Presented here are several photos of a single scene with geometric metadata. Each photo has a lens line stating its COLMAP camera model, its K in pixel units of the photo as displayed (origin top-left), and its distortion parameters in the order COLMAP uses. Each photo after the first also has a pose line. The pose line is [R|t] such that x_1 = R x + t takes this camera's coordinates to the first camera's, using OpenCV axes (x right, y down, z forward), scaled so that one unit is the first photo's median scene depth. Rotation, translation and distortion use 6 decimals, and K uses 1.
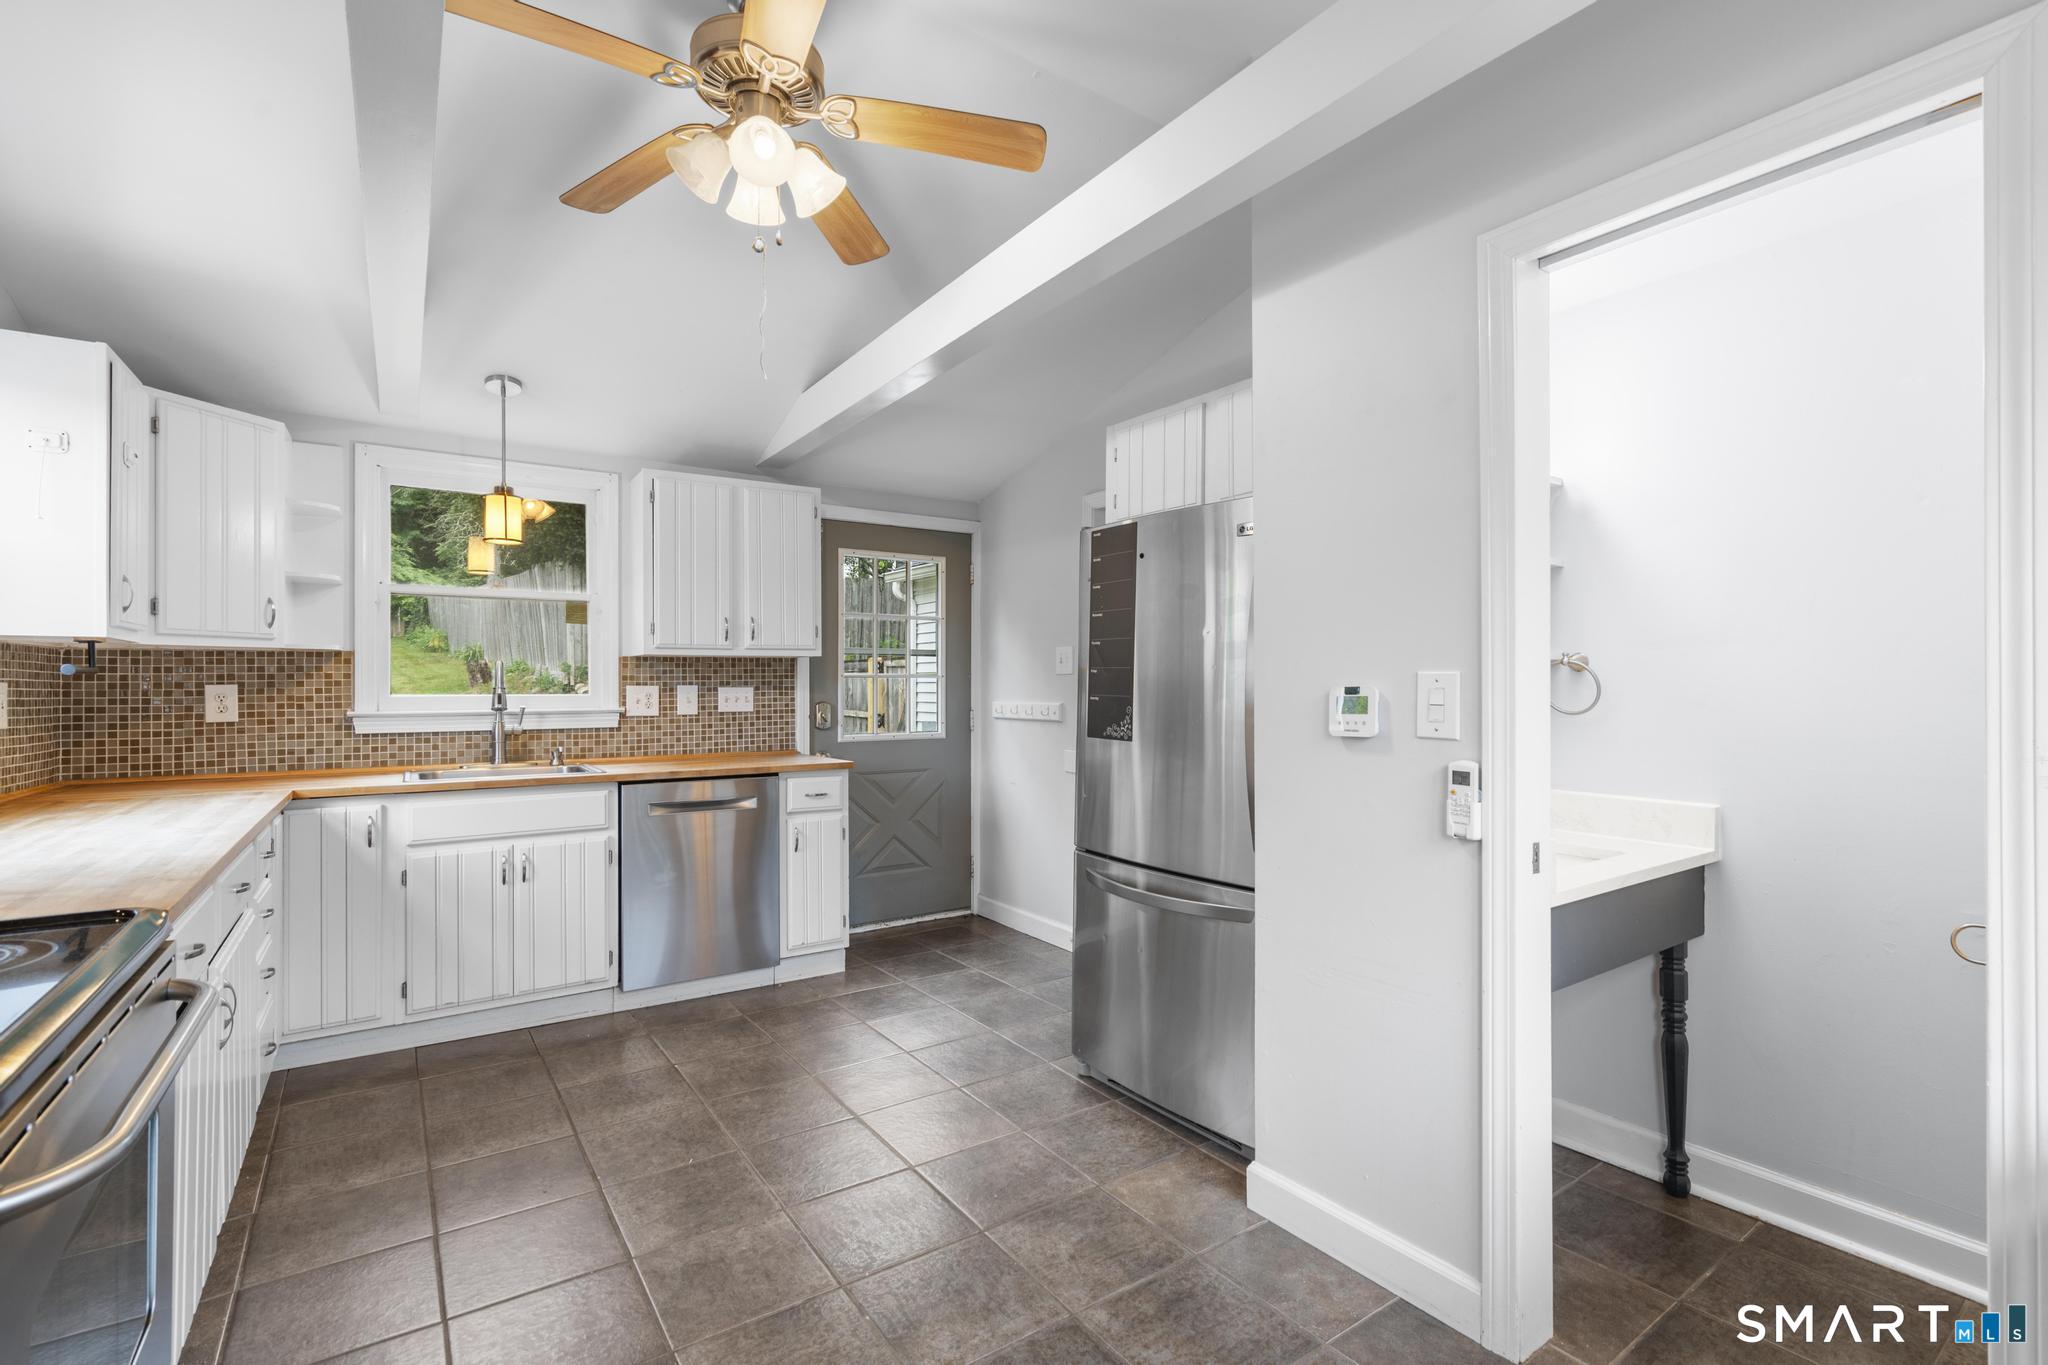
lens RADIAL K [[926.1, 0, 1035.2], [0, 926.1, 677.5], [0, 0, 1]] dist [-0.006823, 0.004042]
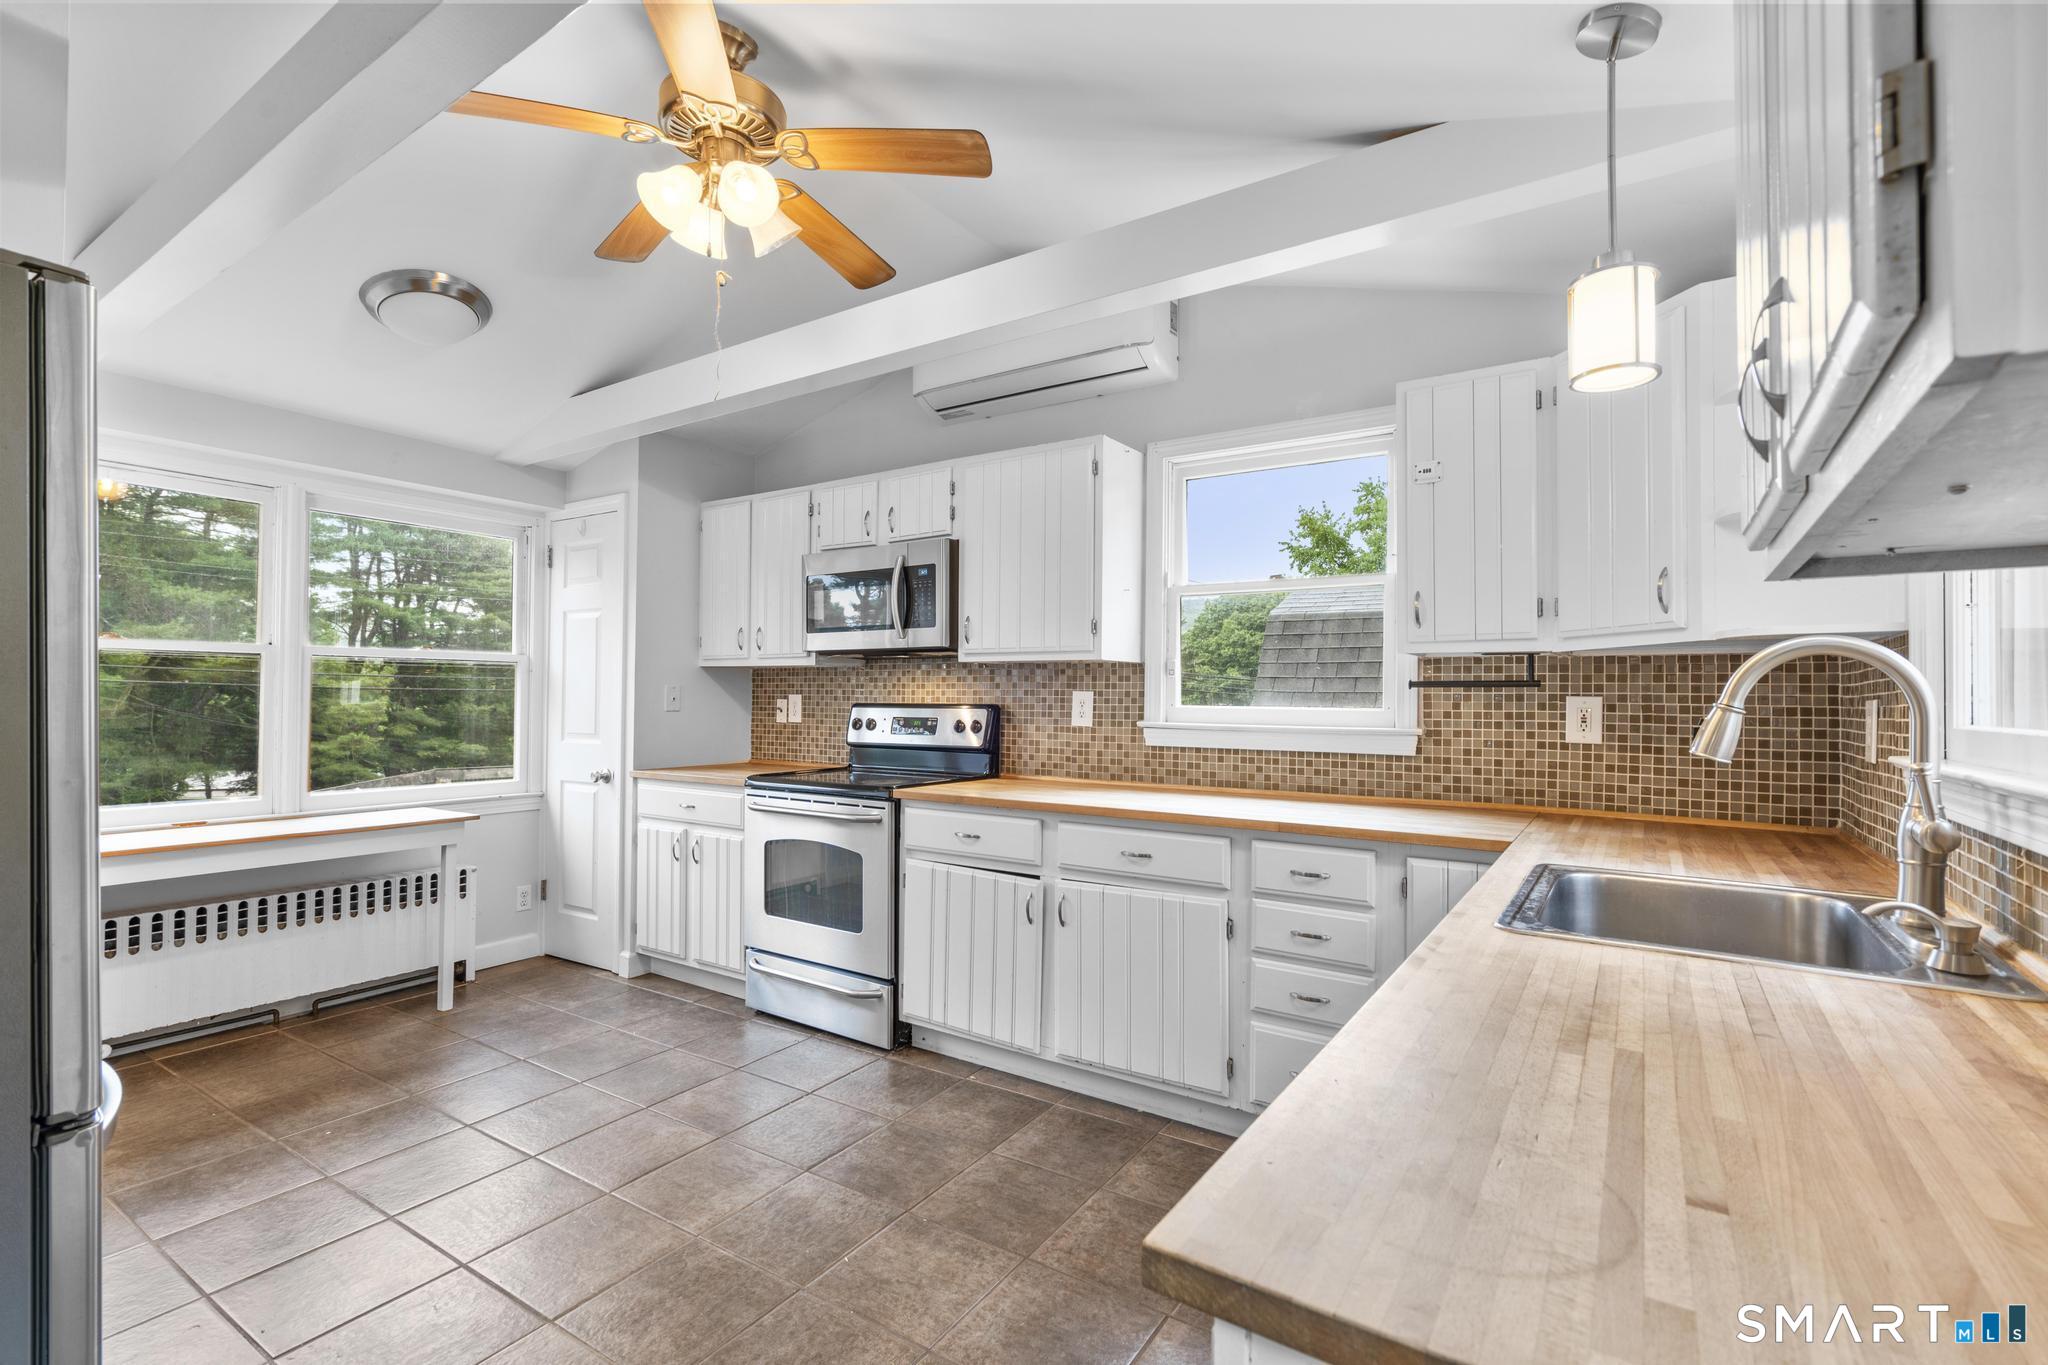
lens RADIAL K [[926.1, 0, 1029.5], [0, 926.1, 683.8], [0, 0, 1]] dist [-0.006823, 0.004042]
pose [[-0.926538, -0.011684, -0.376019, -0.272892], [-0.003105, 0.999721, -0.023412, 0.018997], [0.376188, -0.020525, -0.926316, 1.861300]]
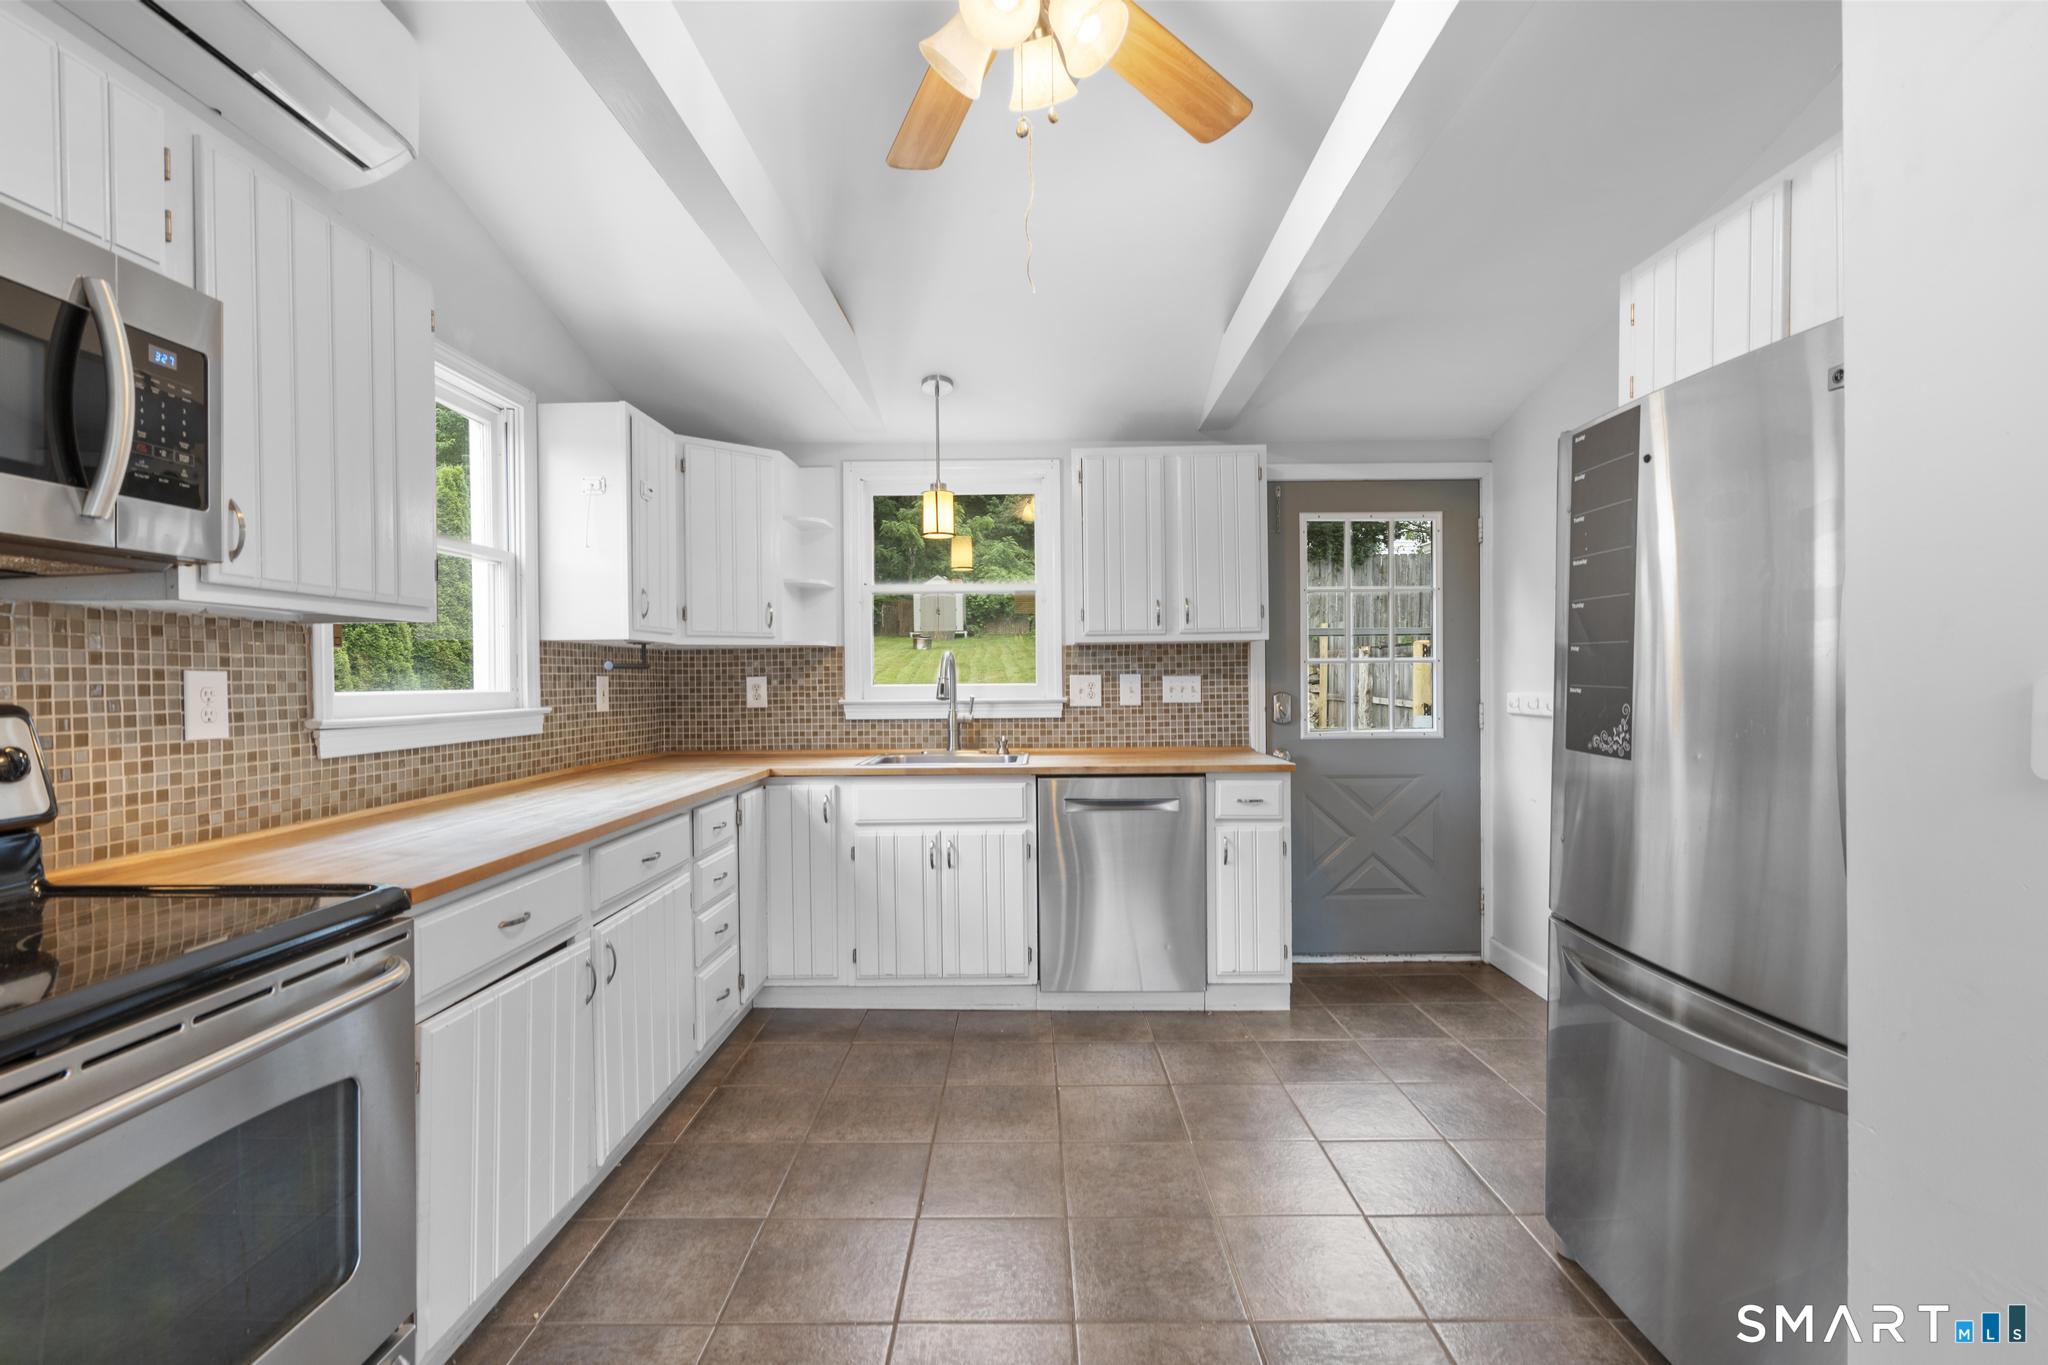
lens RADIAL K [[926.1, 0, 1031.8], [0, 926.1, 680.9], [0, 0, 1]] dist [-0.006823, 0.004042]
pose [[0.819244, -0.002773, -0.573438, 0.102053], [0.012702, 0.999831, 0.013311, 0.001654], [0.573304, -0.018189, 0.819141, 0.204100]]
